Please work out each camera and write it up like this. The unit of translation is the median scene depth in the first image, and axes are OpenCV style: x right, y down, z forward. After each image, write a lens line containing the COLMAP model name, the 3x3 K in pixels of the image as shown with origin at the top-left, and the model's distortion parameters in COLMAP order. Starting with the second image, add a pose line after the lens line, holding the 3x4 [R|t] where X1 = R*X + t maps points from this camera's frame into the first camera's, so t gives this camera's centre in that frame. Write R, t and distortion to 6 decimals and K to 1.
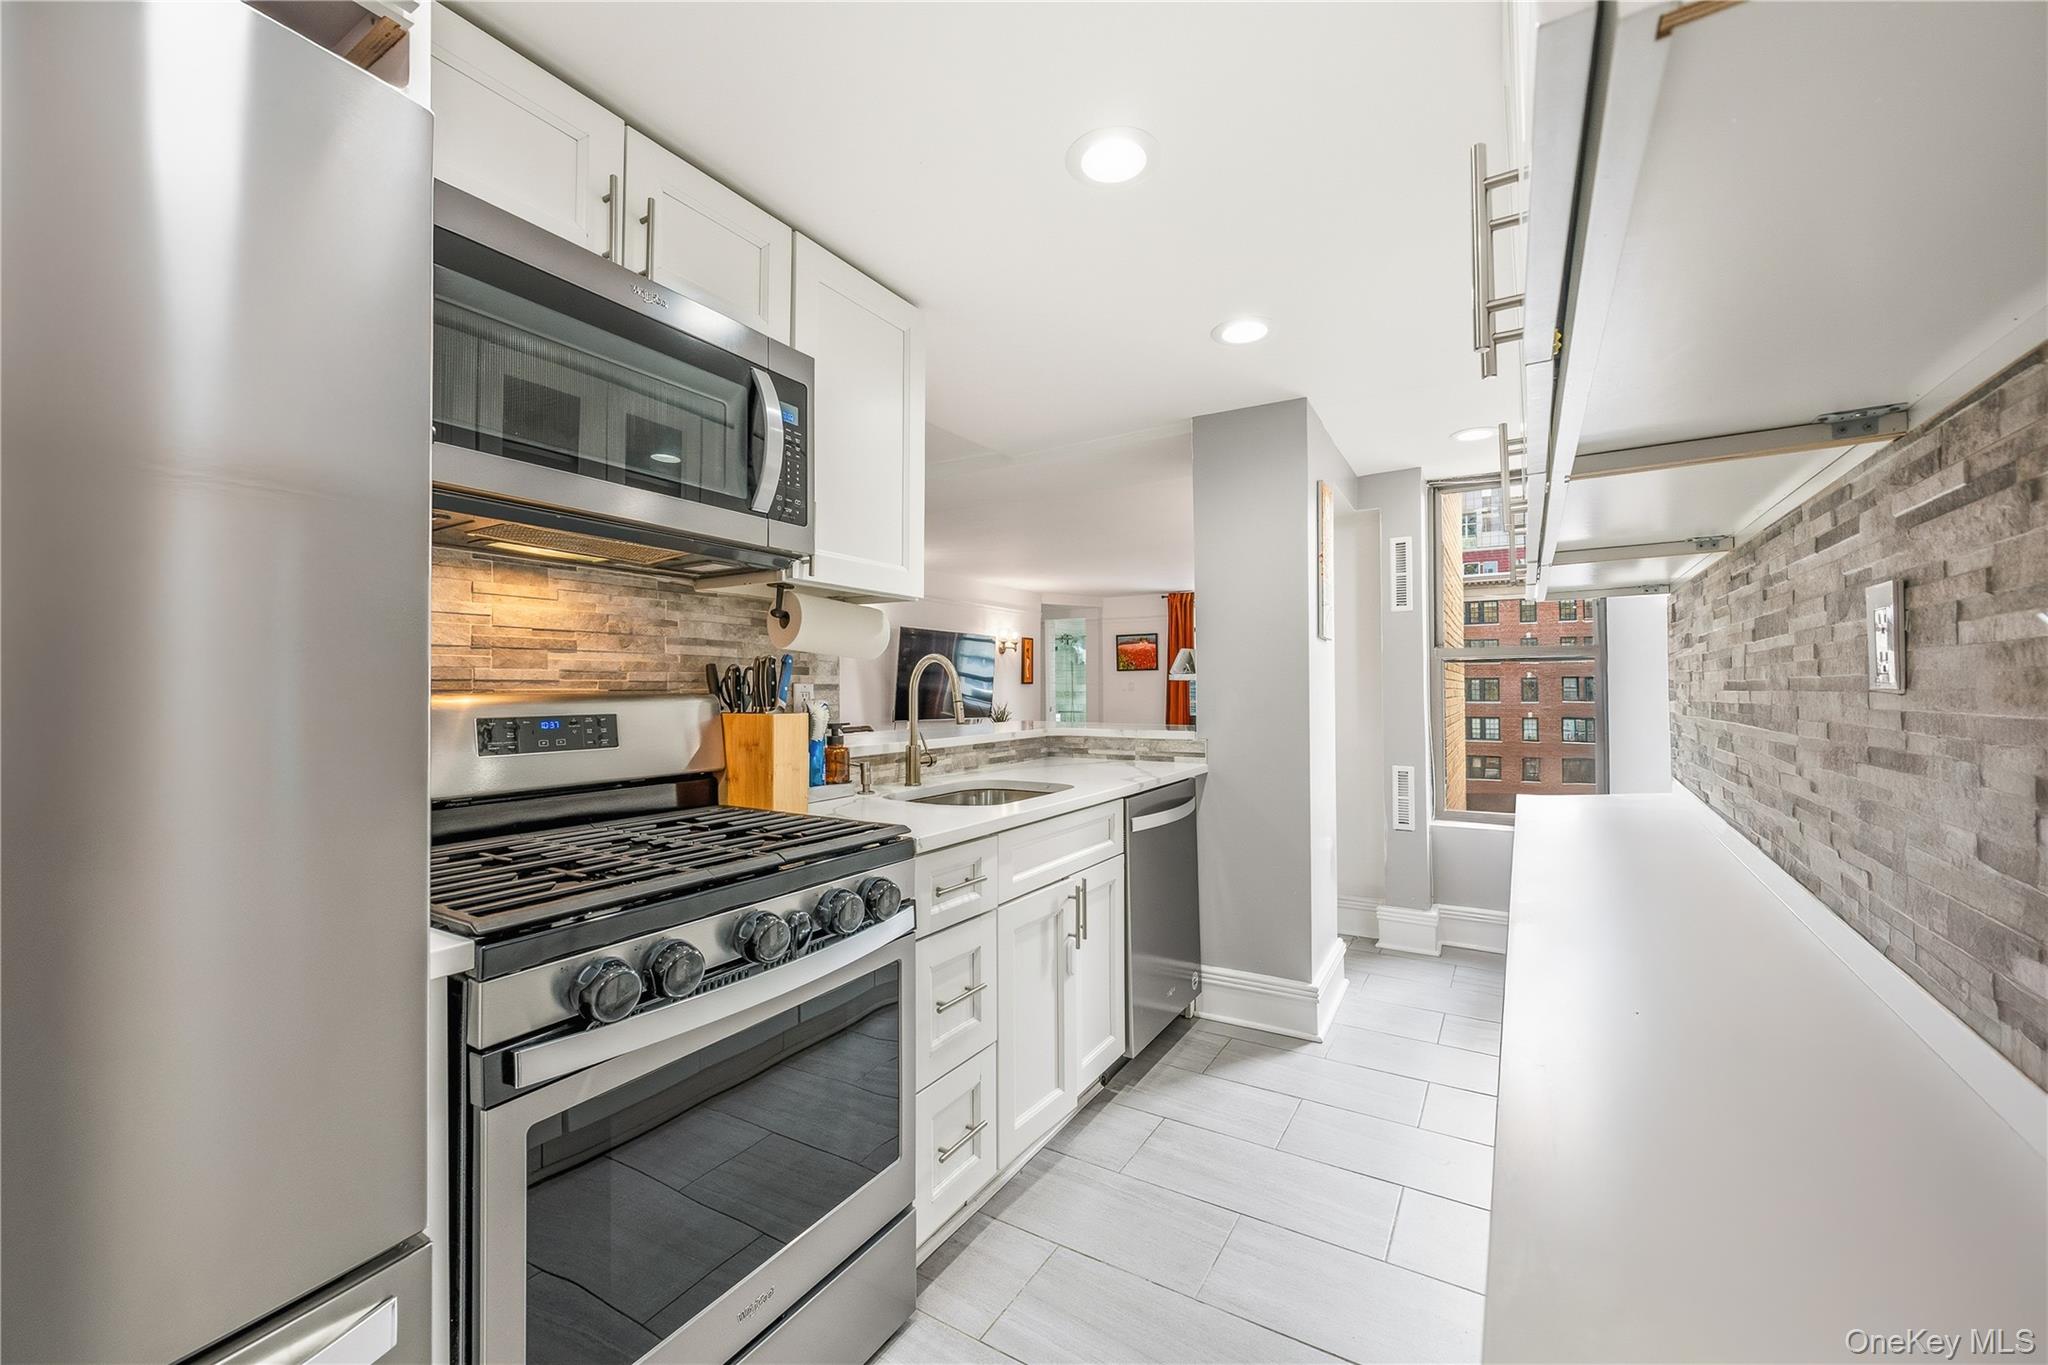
lens RADIAL K [[799.9, 0, 1033.6], [0, 799.9, 674.3], [0, 0, 1]] dist [0.000107, -0.000182]
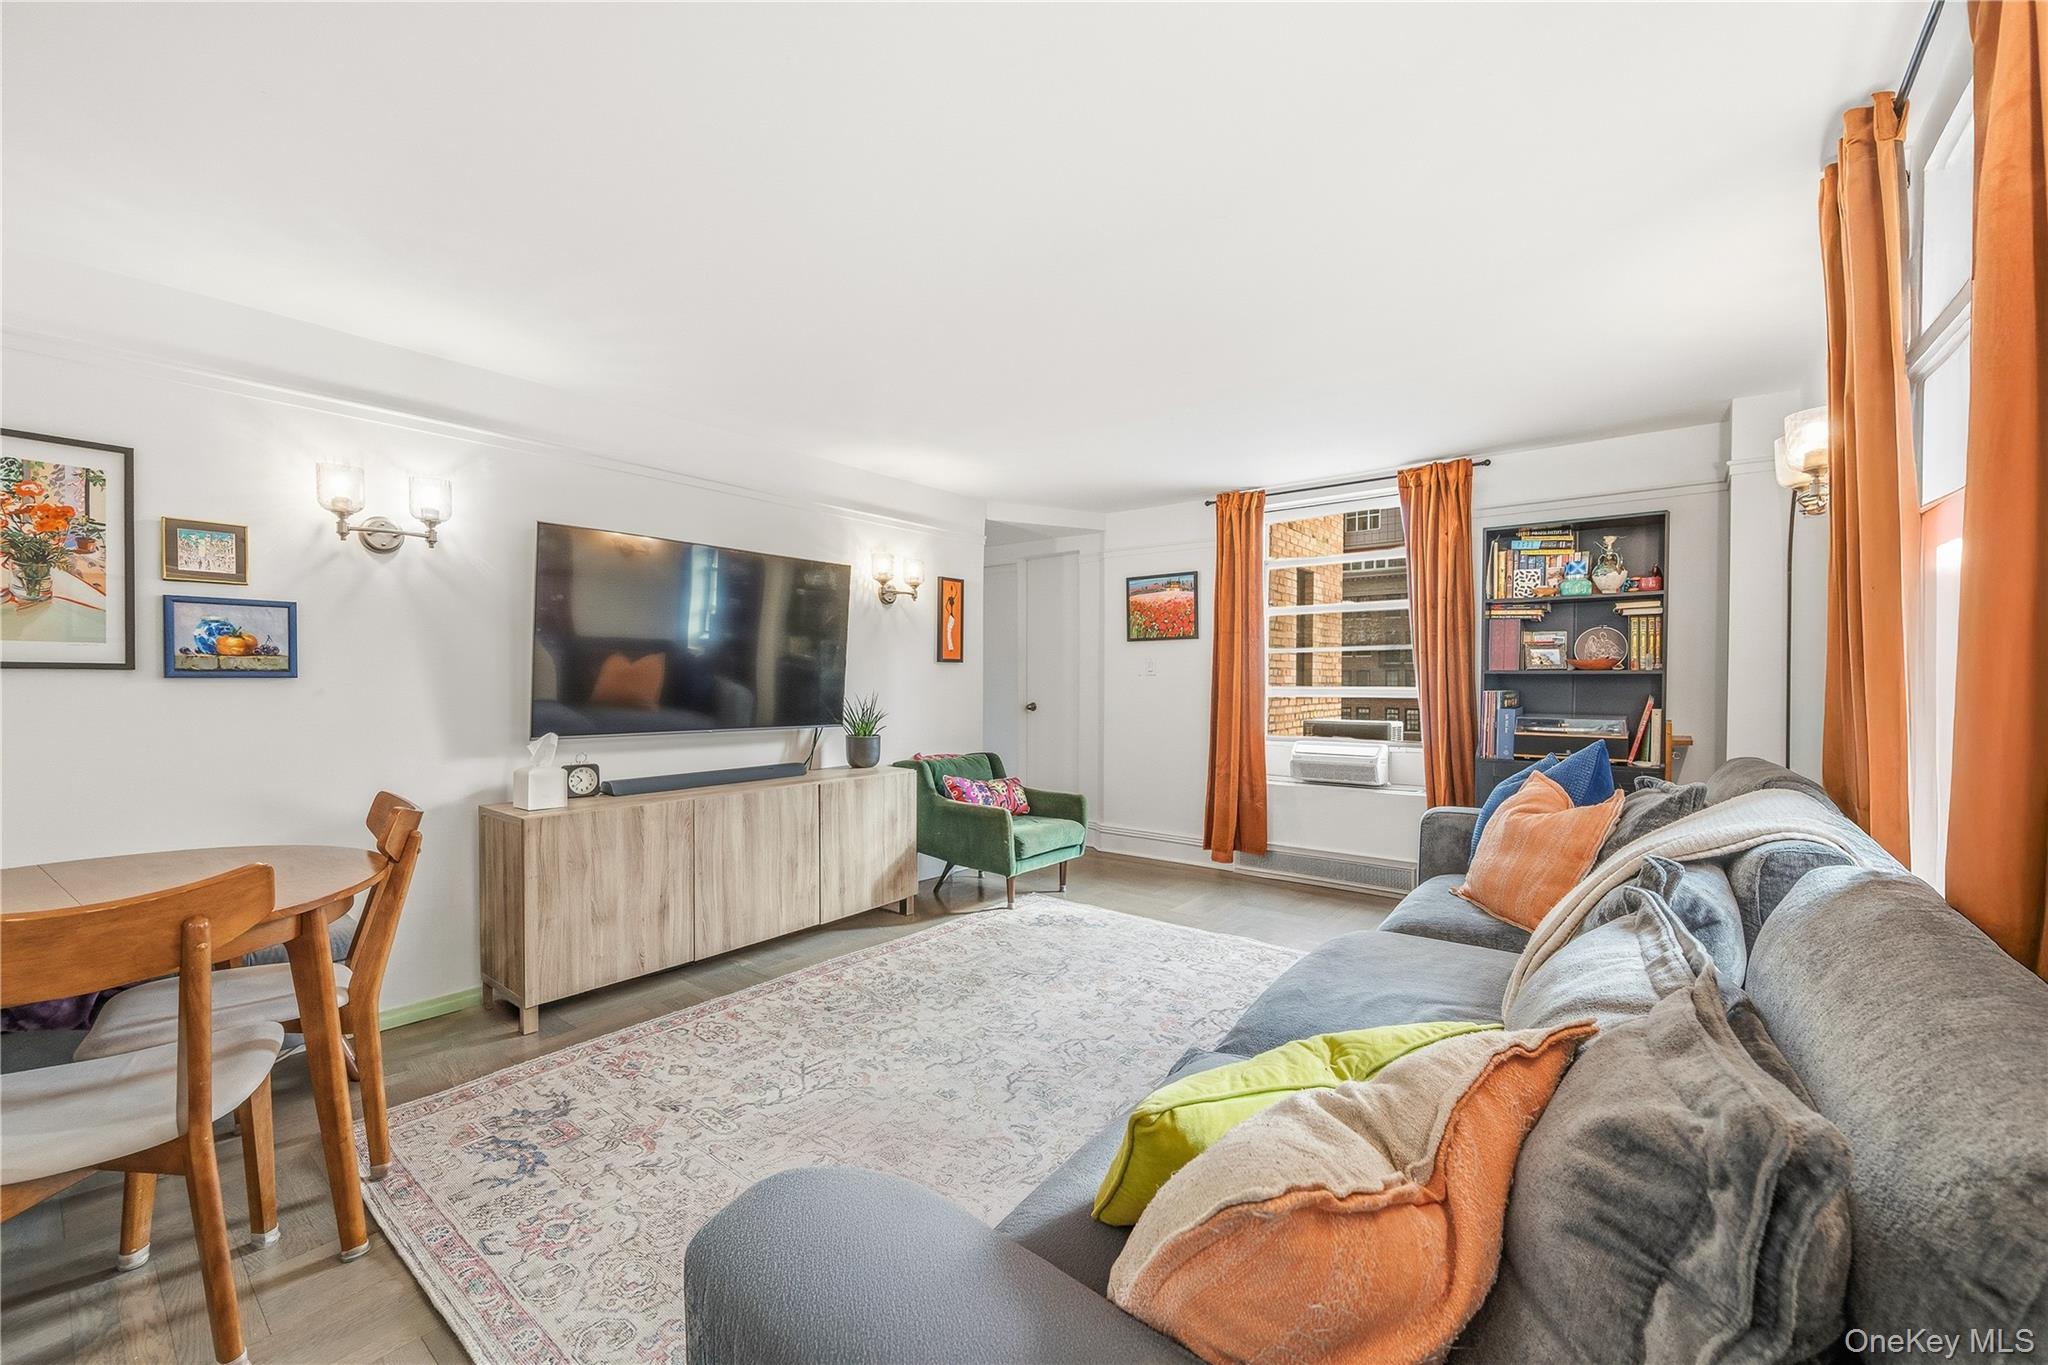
lens RADIAL K [[799.9, 0, 1030.8], [0, 799.9, 685.2], [0, 0, 1]] dist [0.000107, -0.000182]
pose [[0.992998, 0.008657, -0.117815, 0.143952], [-0.005019, 0.999502, 0.031142, 0.013564], [0.118026, -0.030332, 0.992547, 0.595921]]
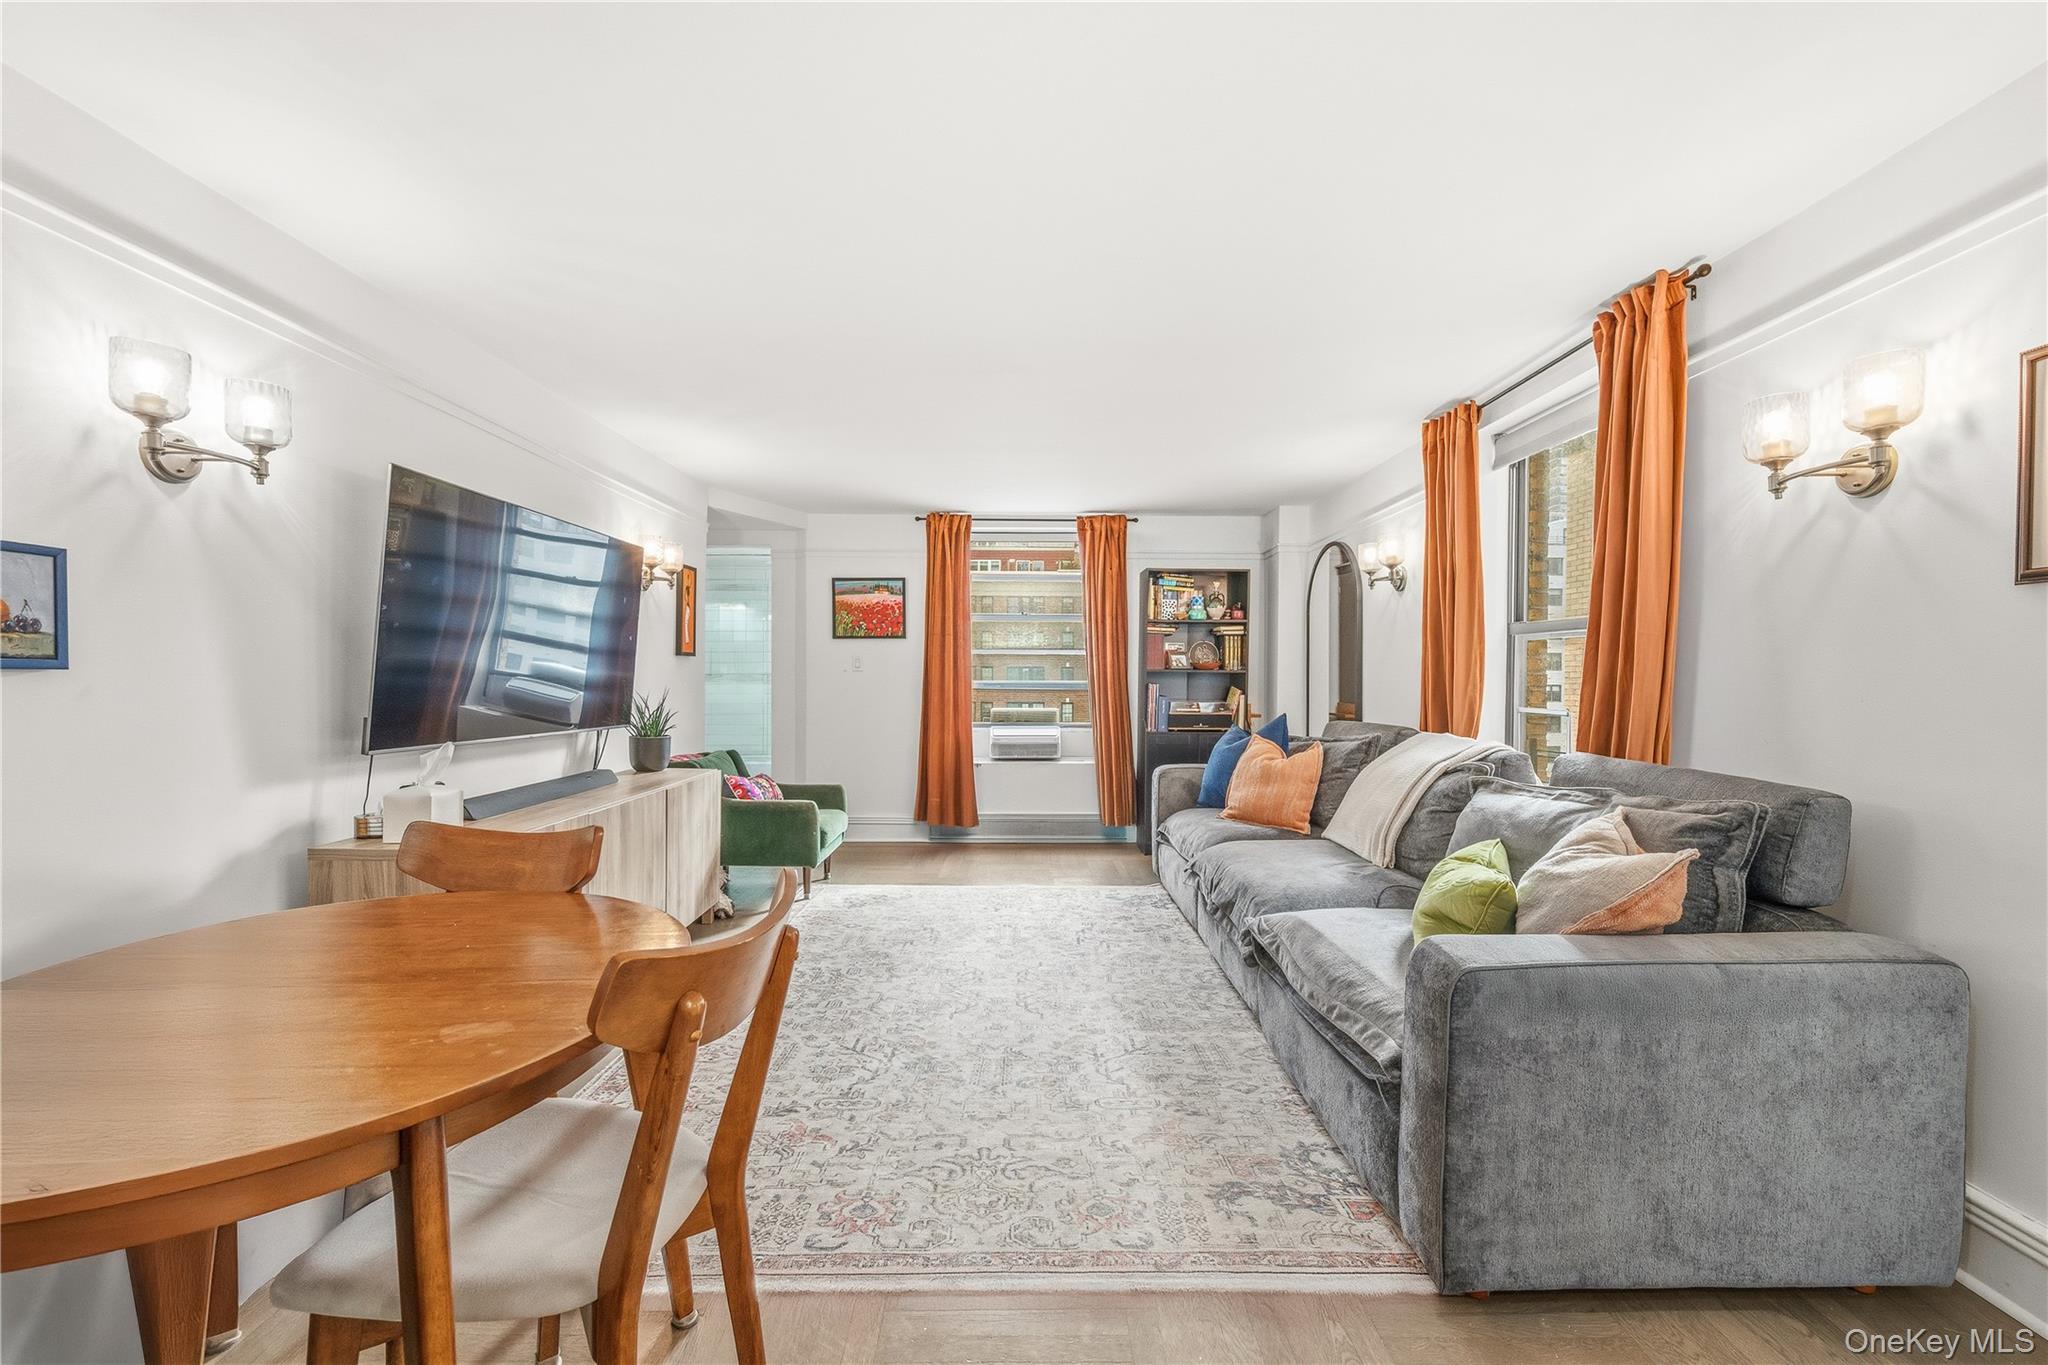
lens RADIAL K [[799.9, 0, 1022.2], [0, 799.9, 682.9], [0, 0, 1]] dist [0.000107, -0.000182]
pose [[0.853661, 0.006516, 0.520789, -0.117501], [-0.022956, 0.999421, 0.025123, 0.015115], [-0.520323, -0.033402, 0.853316, 0.581377]]
